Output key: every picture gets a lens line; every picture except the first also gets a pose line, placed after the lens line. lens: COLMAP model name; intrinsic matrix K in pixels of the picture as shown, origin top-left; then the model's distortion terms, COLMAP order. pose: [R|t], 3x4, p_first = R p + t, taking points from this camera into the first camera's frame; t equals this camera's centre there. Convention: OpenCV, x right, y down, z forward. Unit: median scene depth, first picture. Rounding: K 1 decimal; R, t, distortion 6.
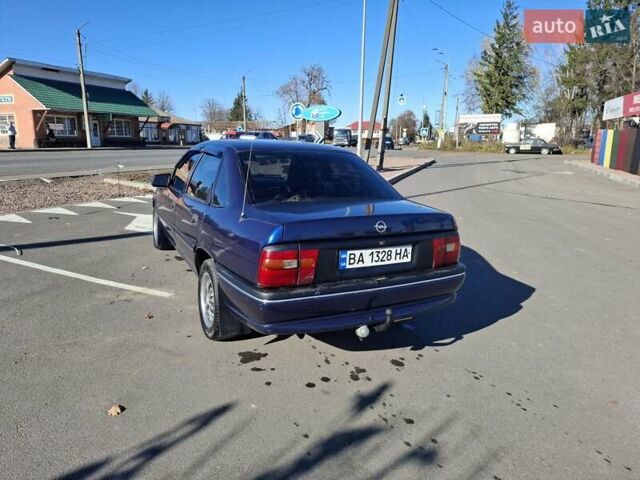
lens RADIAL K [[444.0, 0, 325.6], [0, 444.0, 233.9], [0, 0, 1]] dist [0.049747, -0.051178]
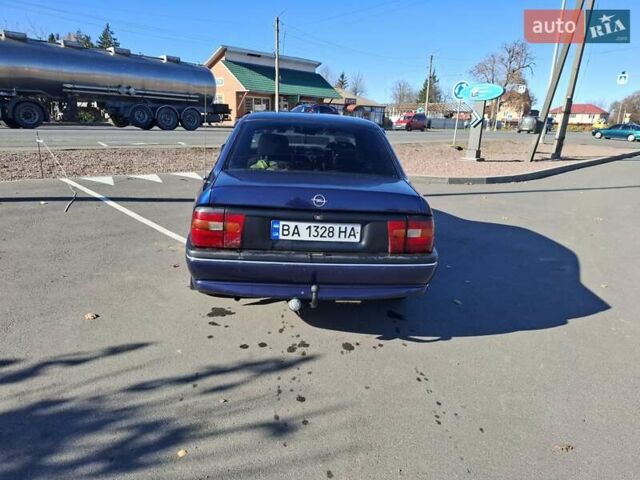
lens RADIAL K [[444.0, 0, 324.9], [0, 444.0, 246.1], [0, 0, 1]] dist [0.049747, -0.051178]
pose [[0.920372, 0.126786, -0.369920, 0.417615], [-0.103720, 0.991247, 0.081681, 0.001644], [0.377038, -0.036809, 0.925466, 0.097921]]
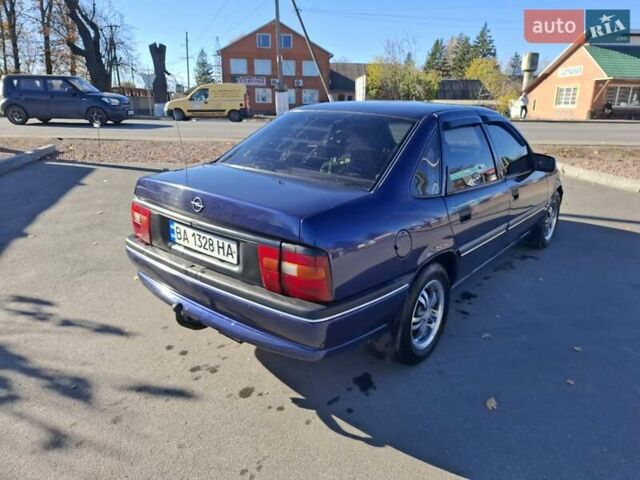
lens RADIAL K [[444.0, 0, 314.5], [0, 444.0, 239.3], [0, 0, 1]] dist [0.049747, -0.051178]
pose [[0.393418, 0.259259, -0.882047, 0.770457], [-0.197745, 0.960822, 0.194214, -0.127046], [0.897842, 0.098013, 0.429271, 0.709992]]
